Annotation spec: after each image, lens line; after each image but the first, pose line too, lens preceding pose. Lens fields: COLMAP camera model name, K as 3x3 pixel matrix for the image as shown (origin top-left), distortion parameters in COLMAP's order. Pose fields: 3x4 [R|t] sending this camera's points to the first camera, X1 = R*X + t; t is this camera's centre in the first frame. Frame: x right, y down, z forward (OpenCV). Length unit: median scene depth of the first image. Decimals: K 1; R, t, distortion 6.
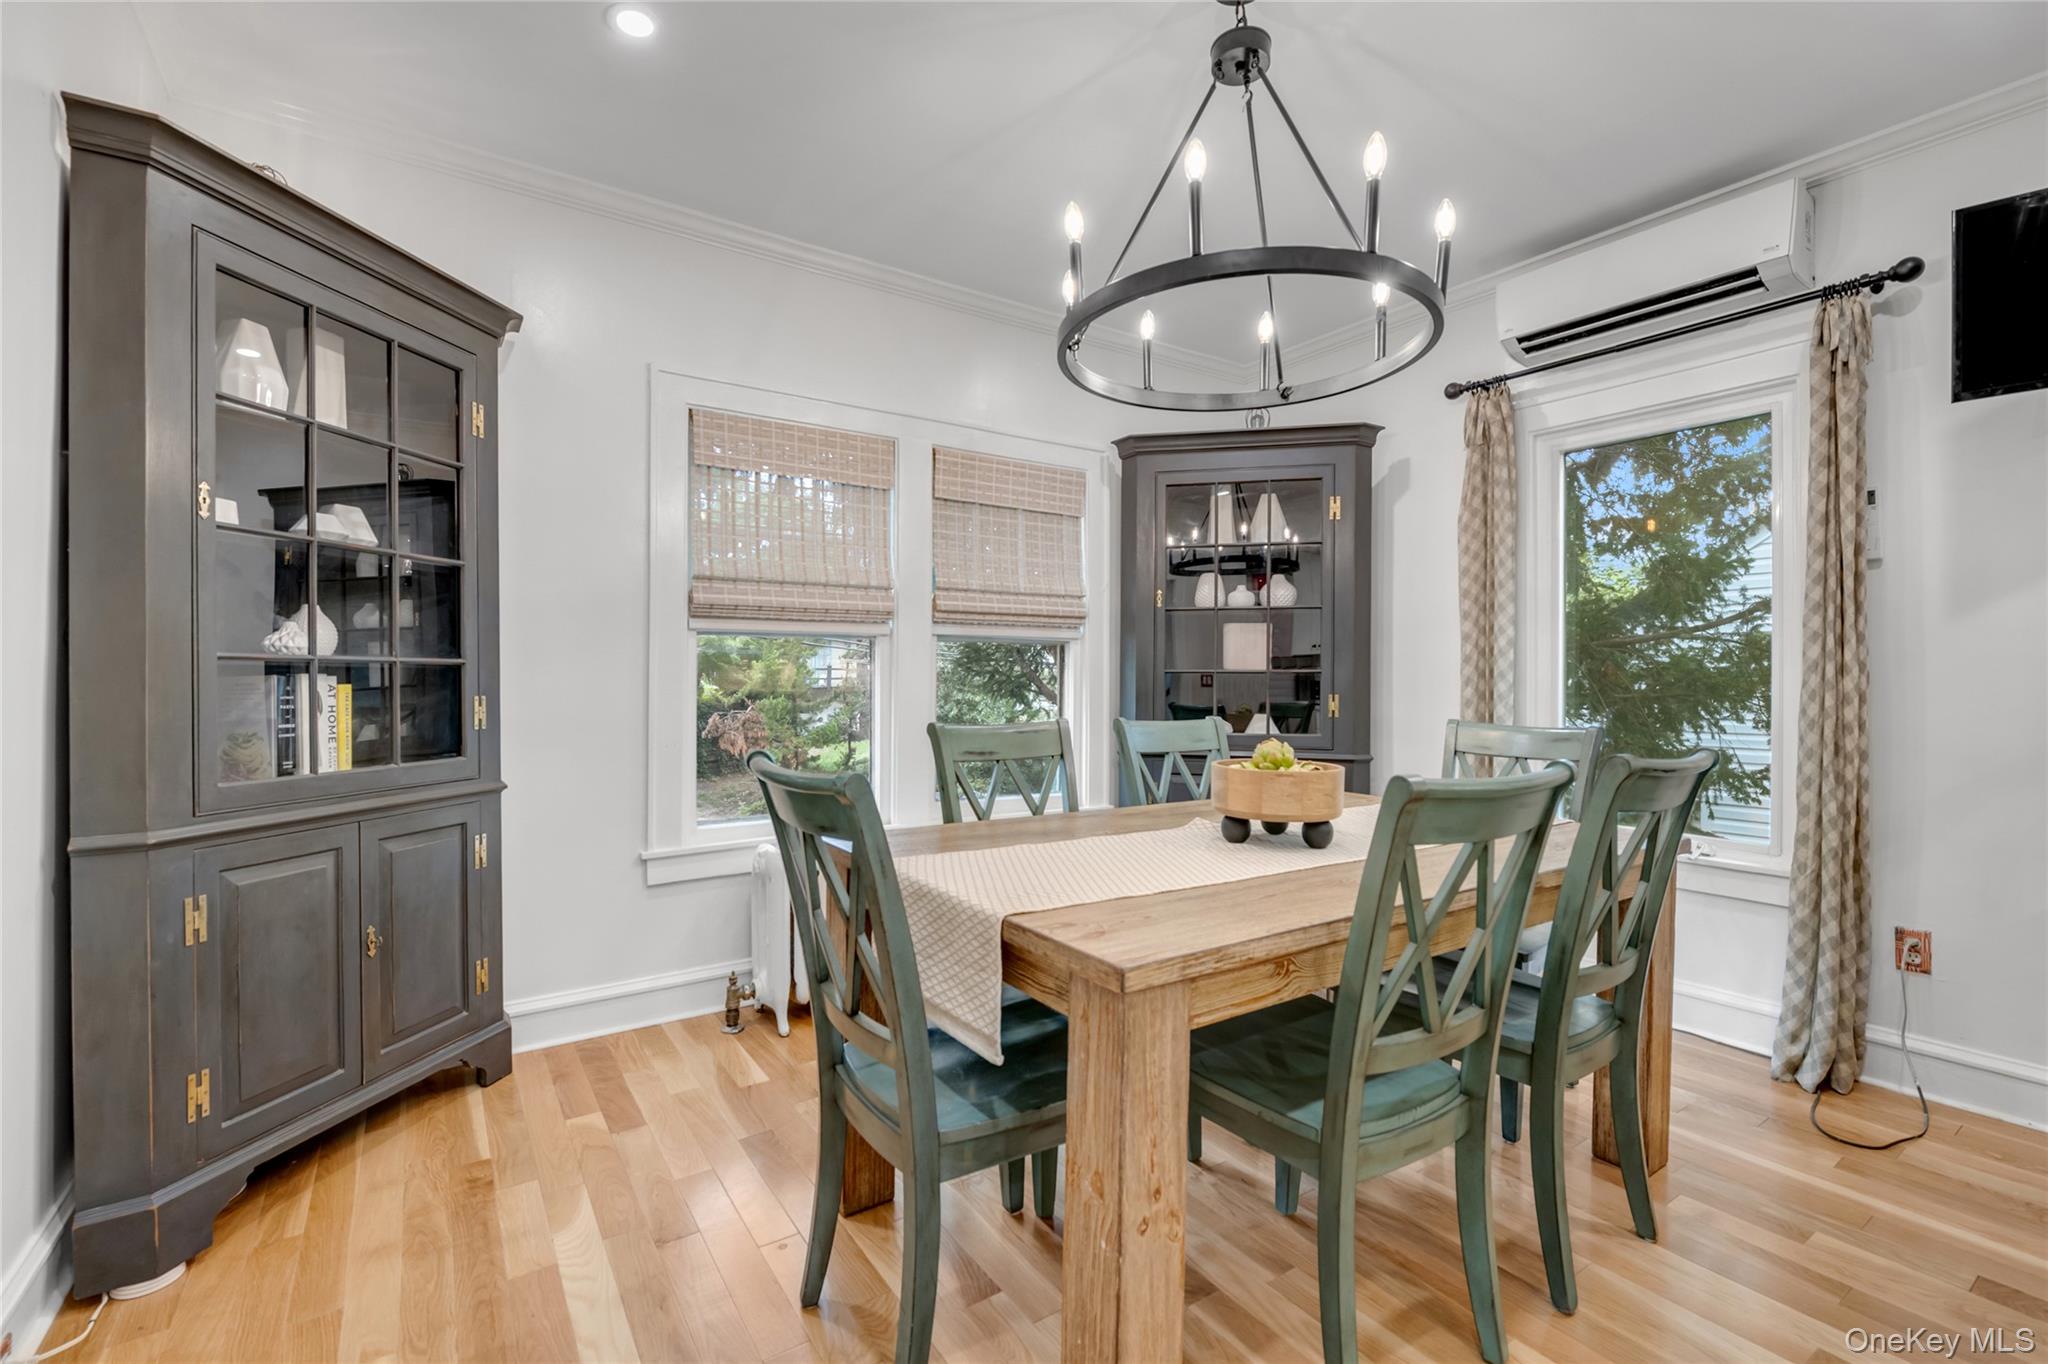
lens RADIAL K [[878.2, 0, 1019.8], [0, 878.2, 684.3], [0, 0, 1]] dist [-0.008930, -0.000135]
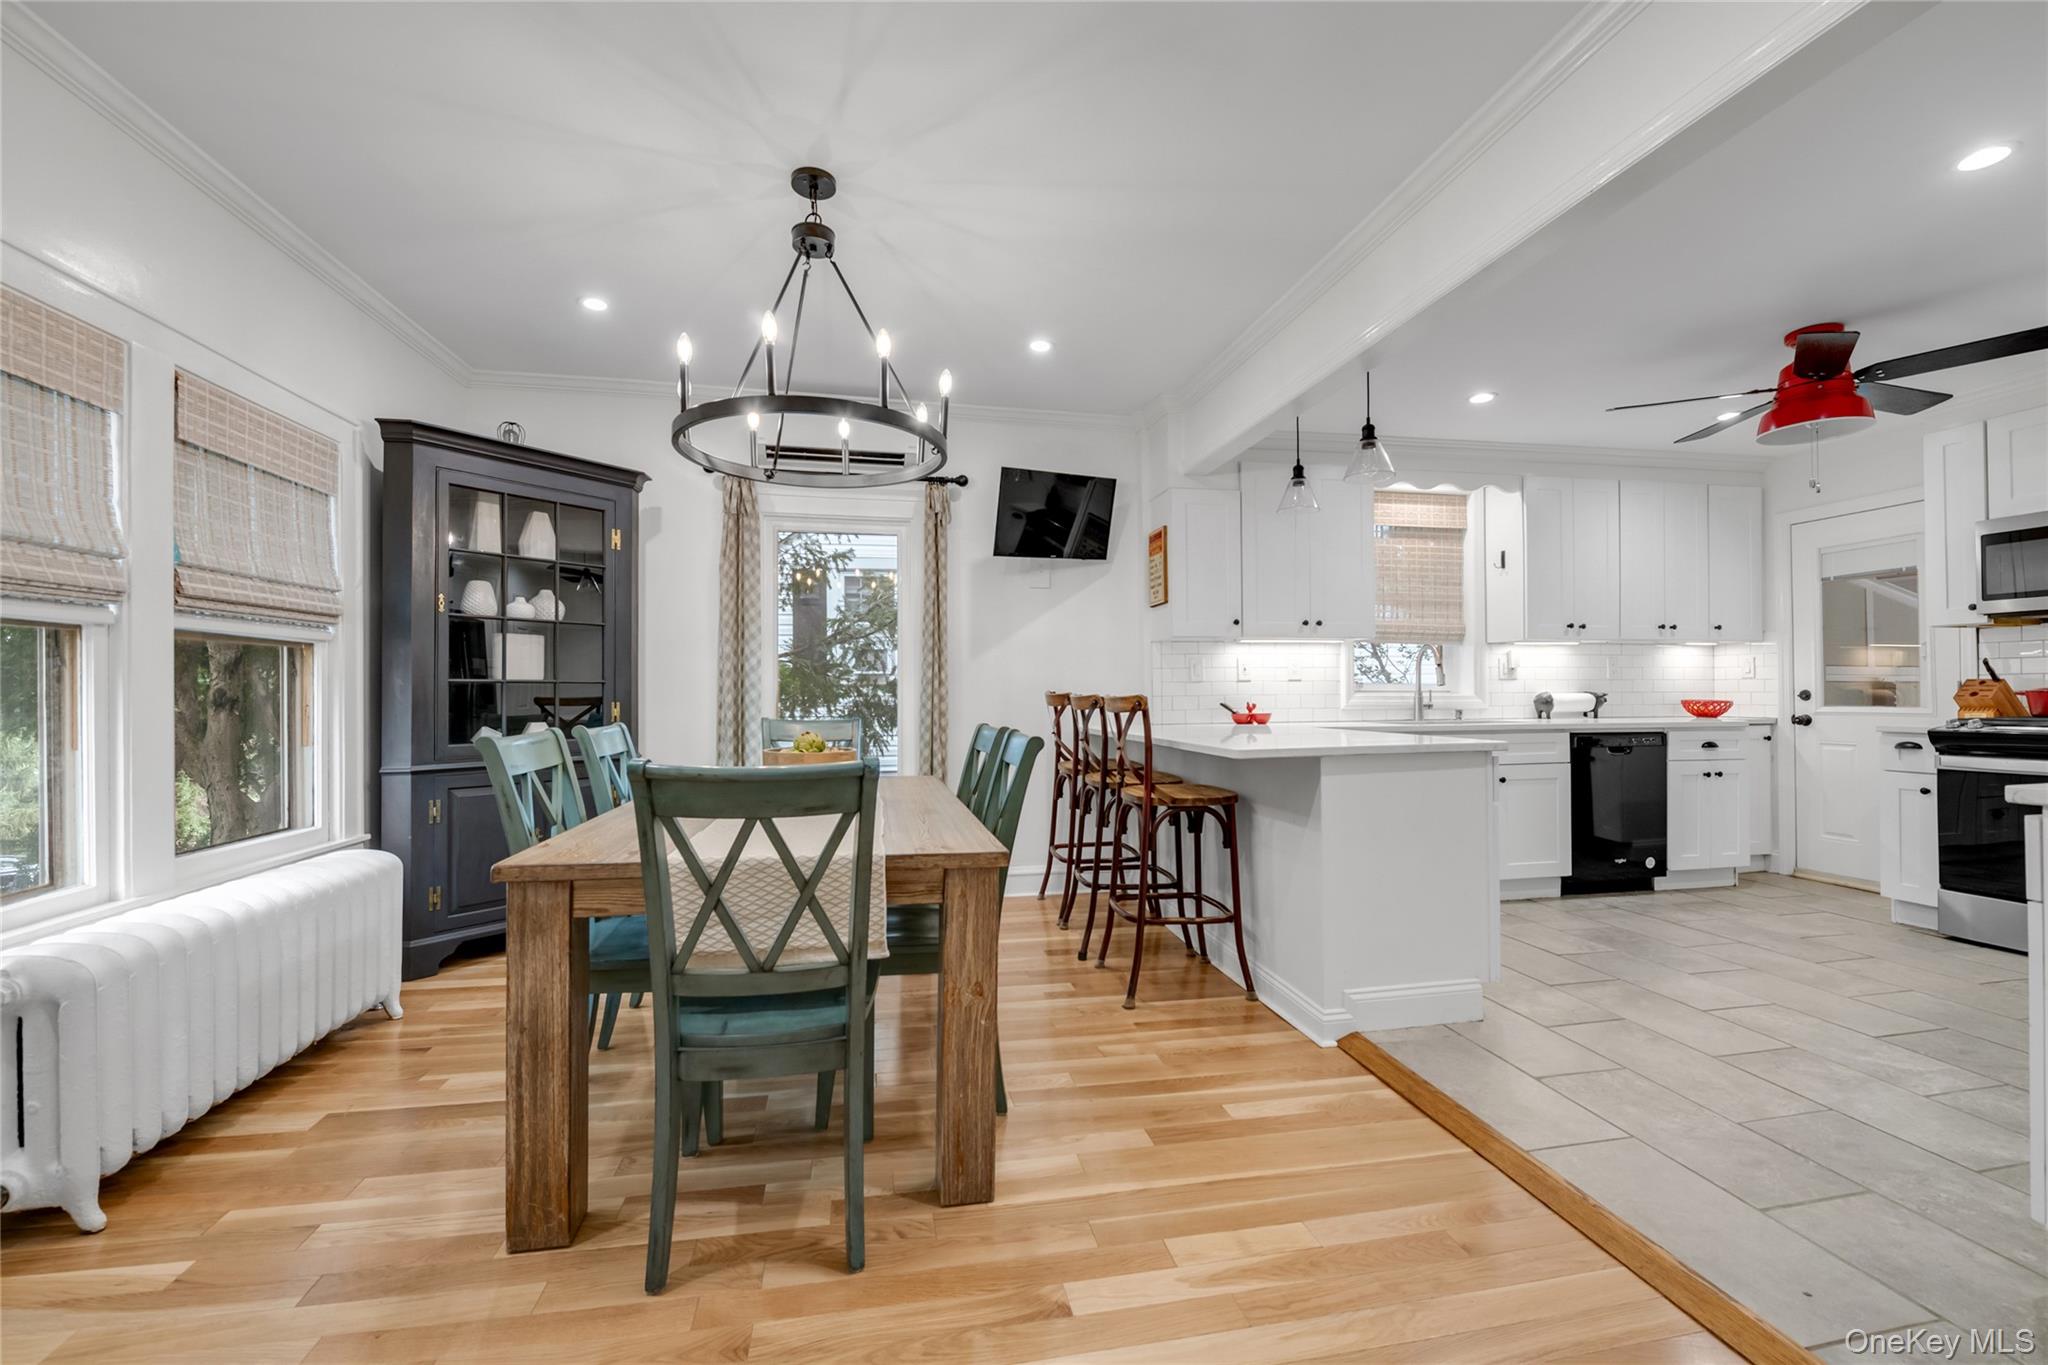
lens RADIAL K [[835.8, 0, 1019.1], [0, 835.8, 686.0], [0, 0, 1]] dist [-0.004535, -0.004016]
pose [[0.392507, 0.003600, 0.919742, -0.546625], [0.007001, 0.999952, -0.006901, 0.001493], [-0.919722, 0.009148, 0.392463, 0.115731]]
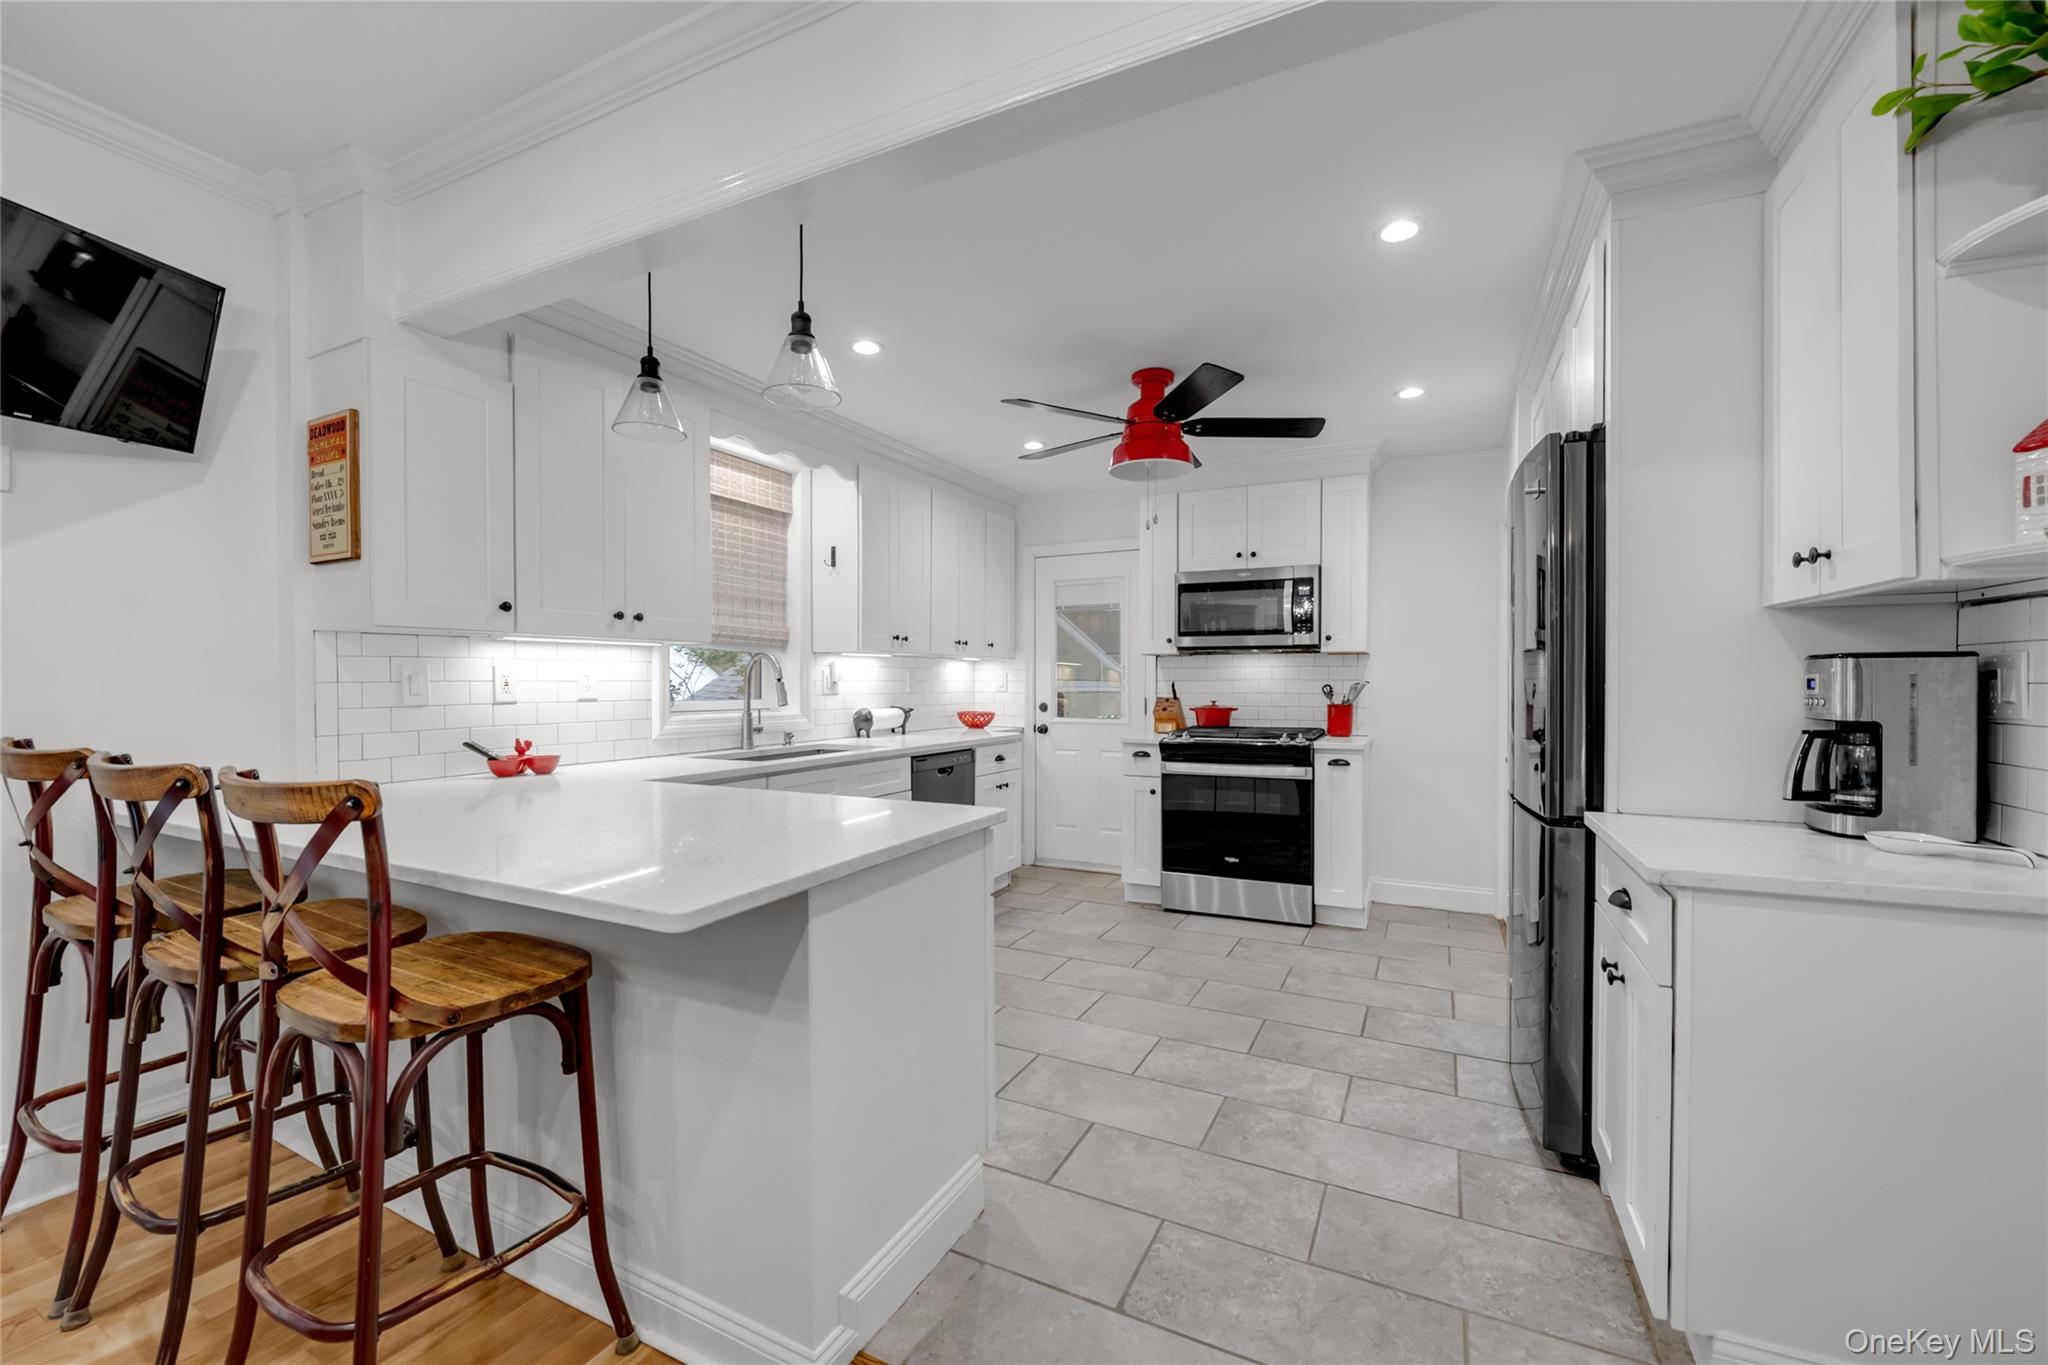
lens RADIAL K [[832.9, 0, 1028.7], [0, 832.9, 692.4], [0, 0, 1]] dist [-0.001370, -0.004498]
pose [[-0.497176, -0.013356, 0.867547, -0.035912], [-0.000403, 0.999885, 0.015163, -0.045095], [-0.867649, 0.007189, -0.497124, 0.307369]]
